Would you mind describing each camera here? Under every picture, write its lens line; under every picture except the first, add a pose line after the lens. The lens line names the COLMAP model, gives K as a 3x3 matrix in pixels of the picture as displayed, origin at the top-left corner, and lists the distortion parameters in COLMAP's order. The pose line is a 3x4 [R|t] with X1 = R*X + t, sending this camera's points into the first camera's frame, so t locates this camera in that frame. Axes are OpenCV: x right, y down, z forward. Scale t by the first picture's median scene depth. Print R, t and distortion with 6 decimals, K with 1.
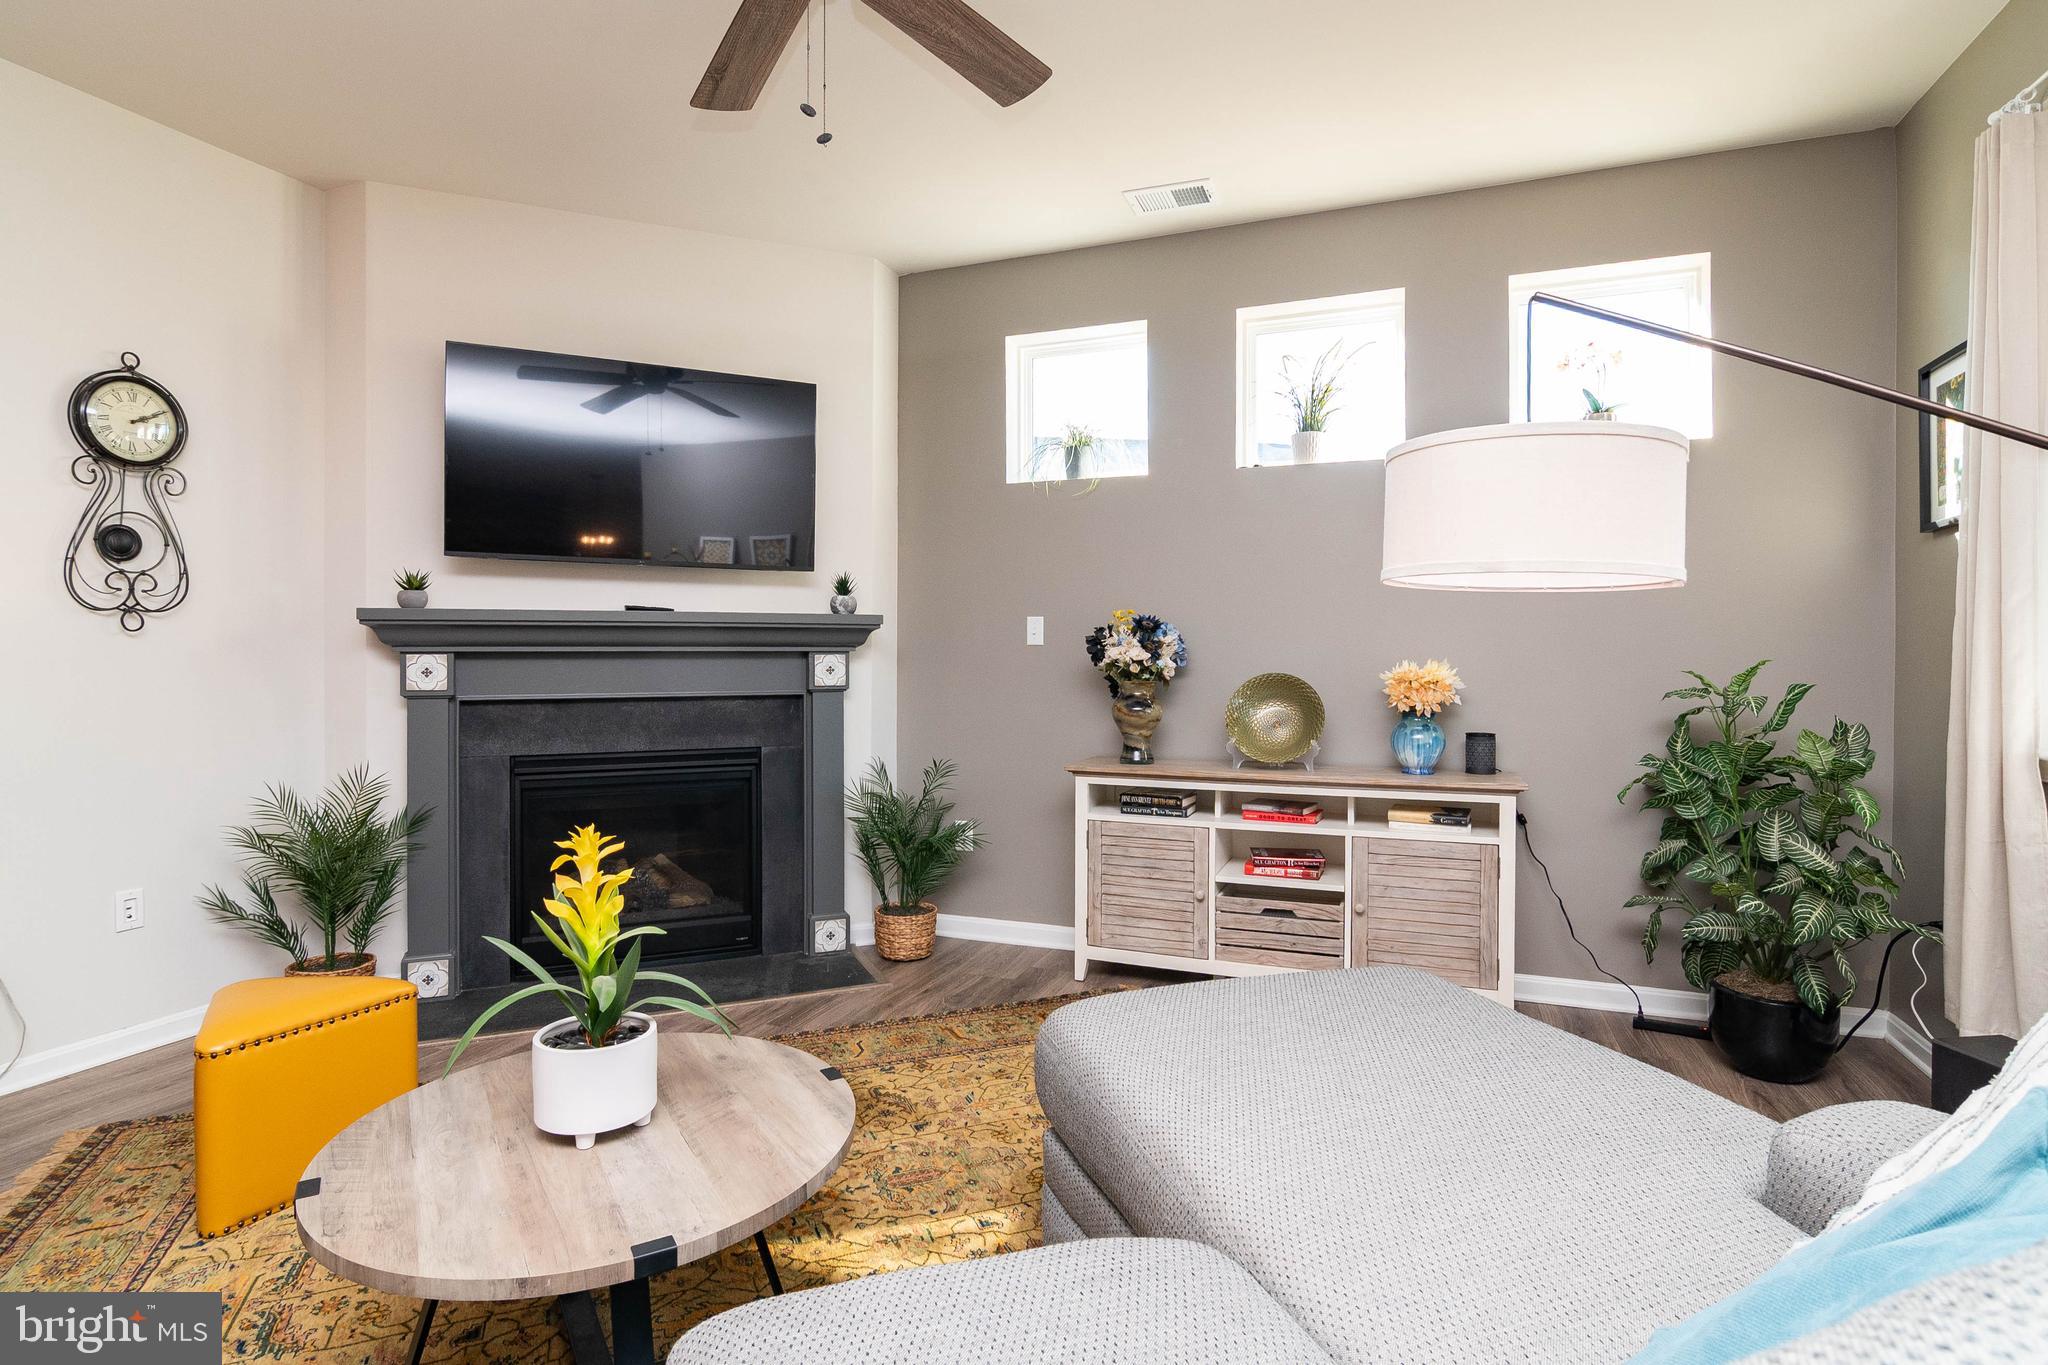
lens RADIAL K [[1024.9, 0, 1017.1], [0, 1024.9, 662.3], [0, 0, 1]] dist [-0.004986, -0.000996]
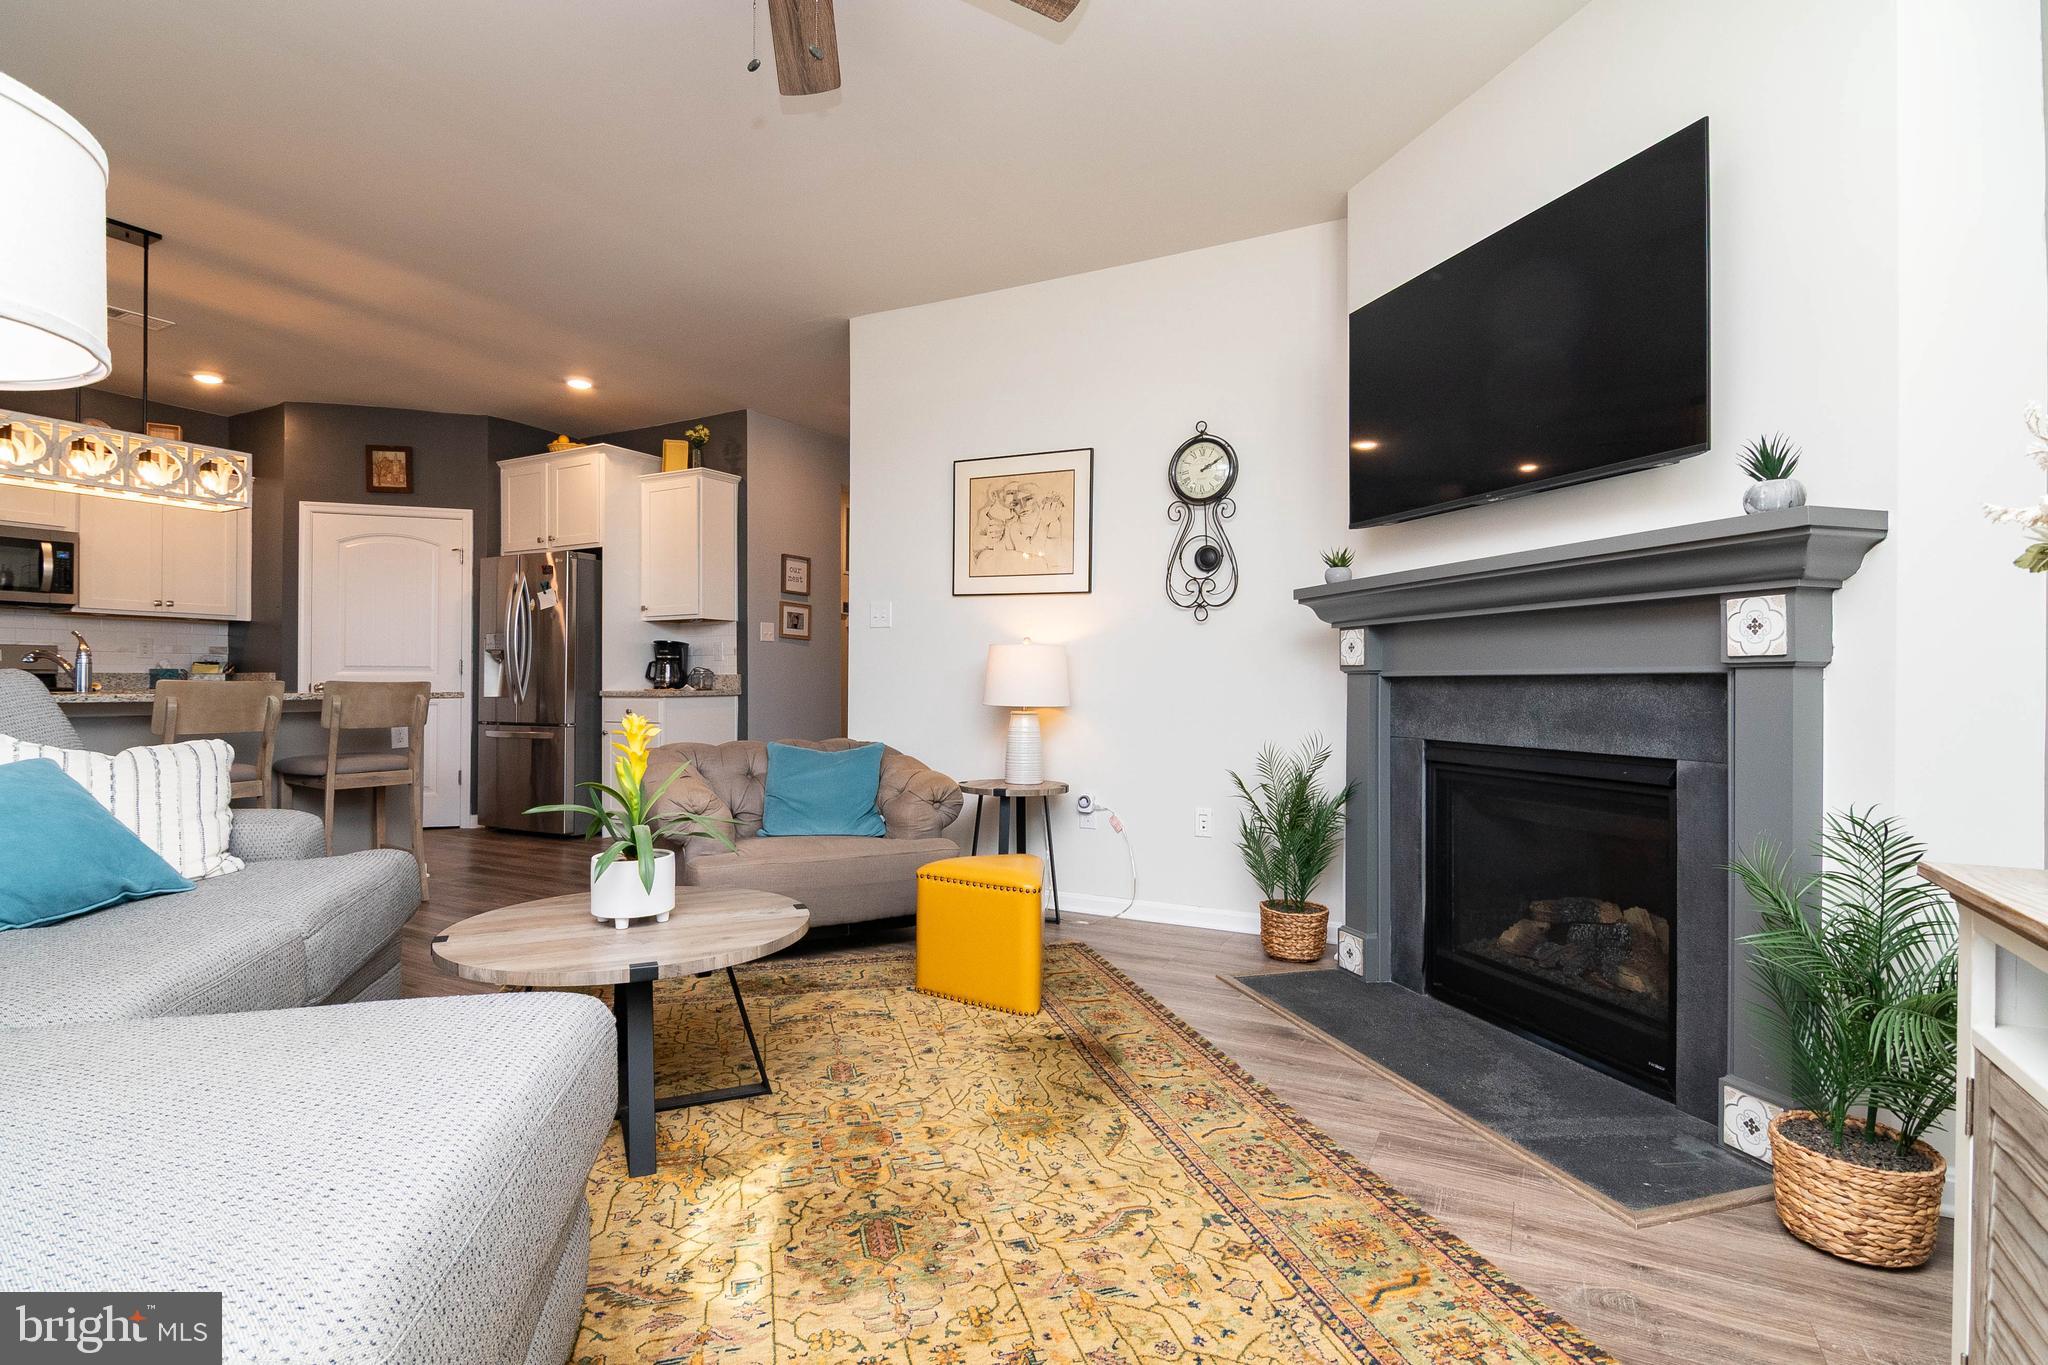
lens RADIAL K [[984.3, 0, 1024.0], [0, 984.3, 682.5], [0, 0, 1]] dist [-0.001971, -0.005932]
pose [[-0.112583, -0.001623, -0.993641, 0.414195], [-0.013720, 0.999906, -0.000079, 0.047726], [0.993548, 0.013624, -0.112595, 0.769070]]
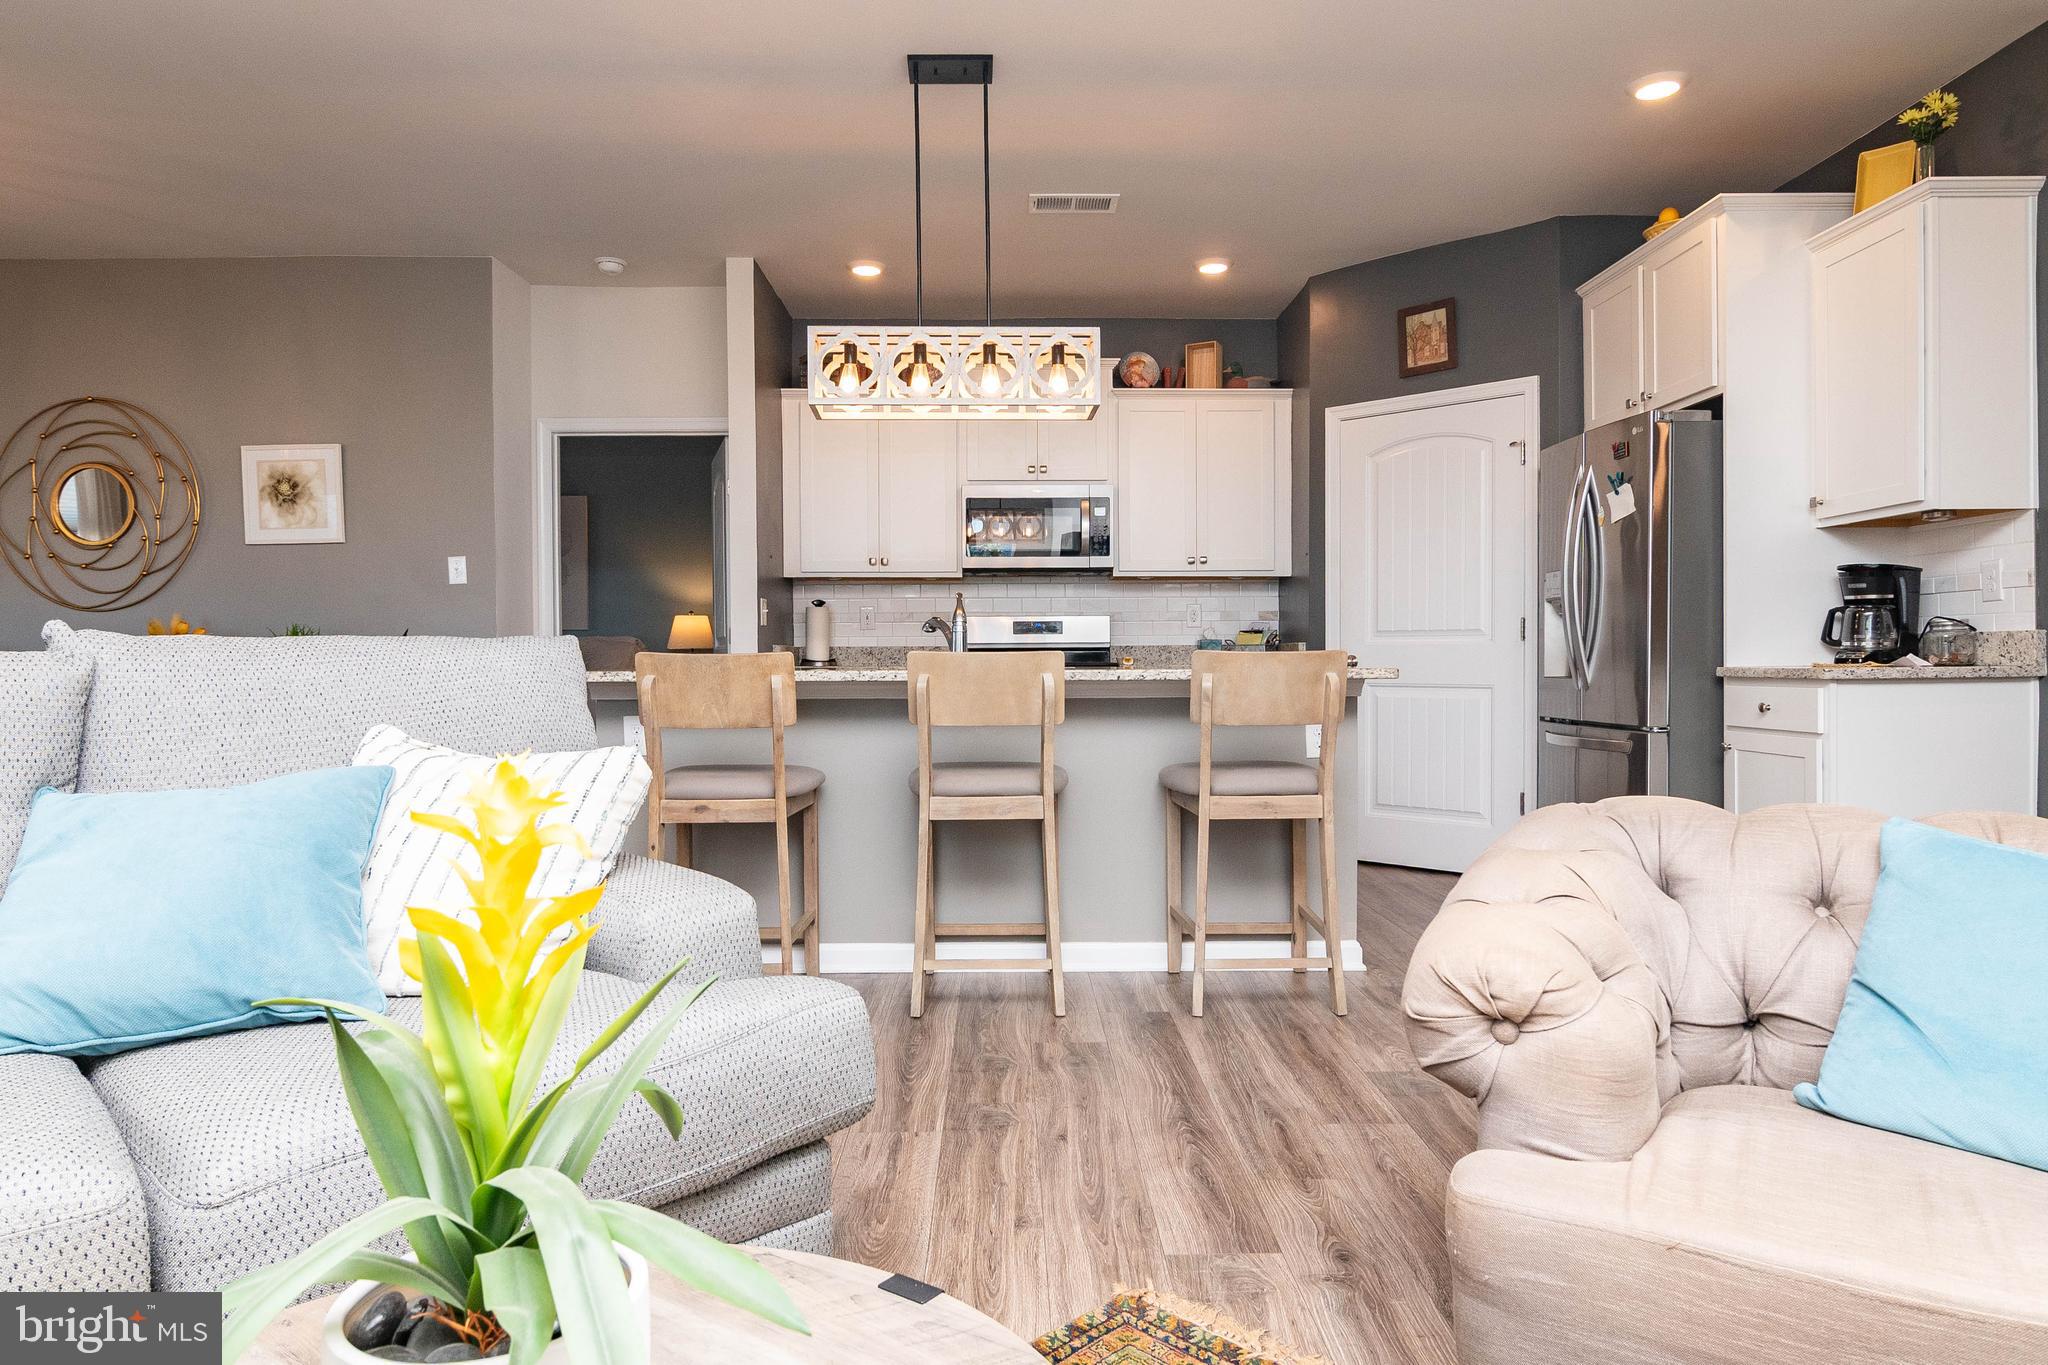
lens RADIAL K [[1277.2, 0, 1012.9], [0, 1277.2, 674.3], [0, 0, 1]] dist [-0.005936, -0.004724]
pose [[-0.927139, 0.008018, -0.374633, -0.185886], [-0.000060, 0.999768, 0.021544, 0.053403], [0.374719, 0.019997, -0.926923, 0.680757]]
